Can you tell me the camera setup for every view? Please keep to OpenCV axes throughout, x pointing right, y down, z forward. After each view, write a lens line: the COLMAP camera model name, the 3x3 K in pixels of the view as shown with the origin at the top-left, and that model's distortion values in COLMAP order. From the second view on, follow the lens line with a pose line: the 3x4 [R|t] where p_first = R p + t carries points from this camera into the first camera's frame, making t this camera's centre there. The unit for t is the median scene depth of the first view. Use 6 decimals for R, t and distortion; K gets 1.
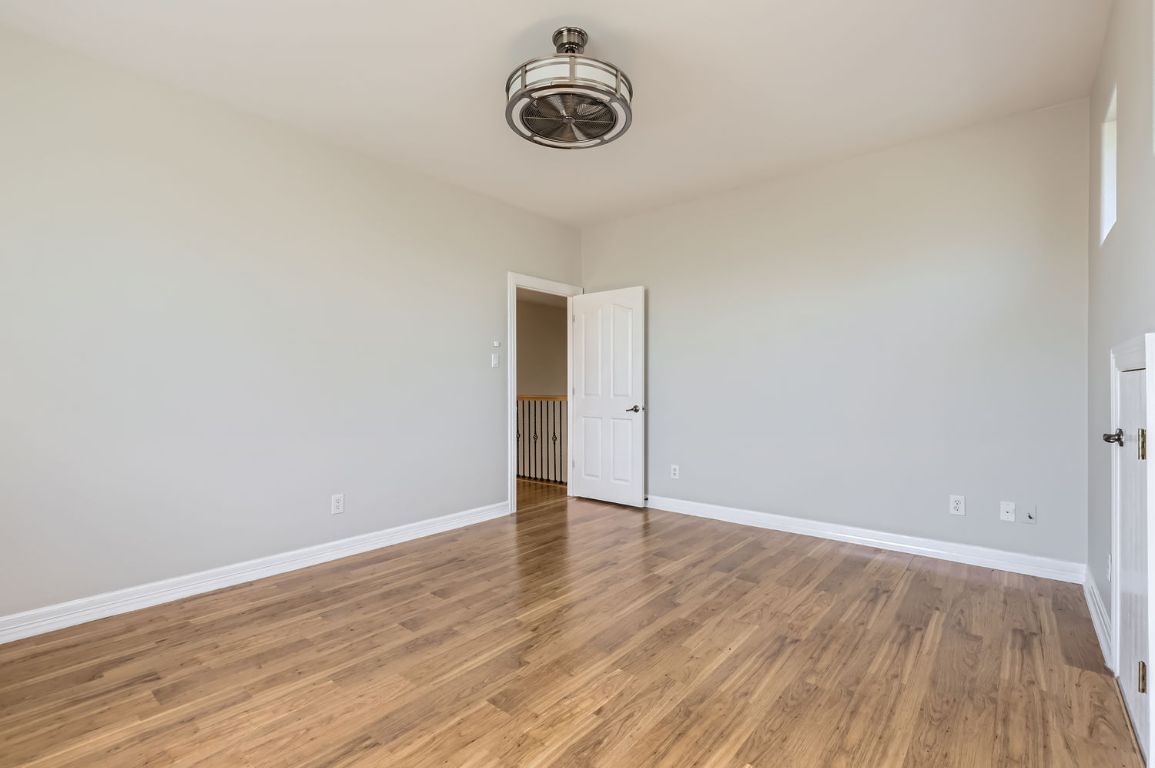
lens RADIAL K [[519.8, 0, 580.2], [0, 519.8, 379.5], [0, 0, 1]] dist [0.004875, 0.001083]
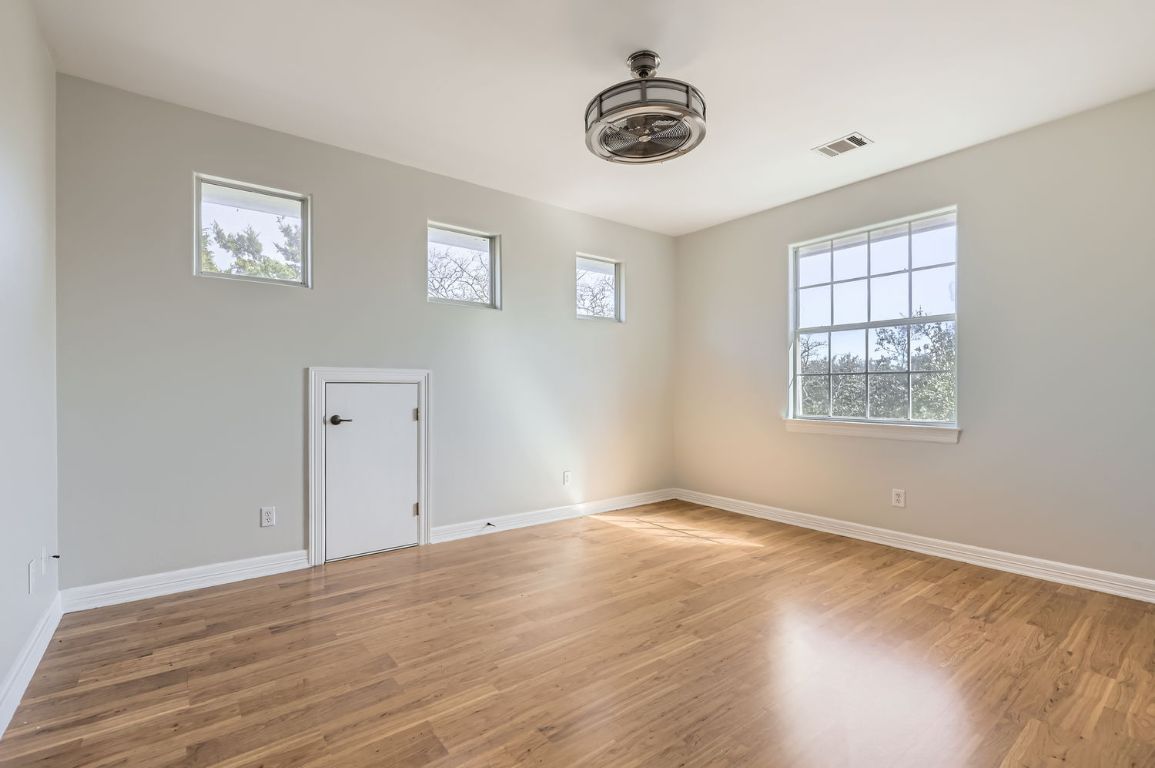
lens RADIAL K [[519.8, 0, 578.7], [0, 519.8, 391.5], [0, 0, 1]] dist [0.004875, 0.001083]
pose [[-0.978349, -0.000776, 0.206963, -0.106982], [-0.001449, 0.999994, -0.003101, 0.017730], [-0.206959, -0.003334, -0.978344, 2.089444]]
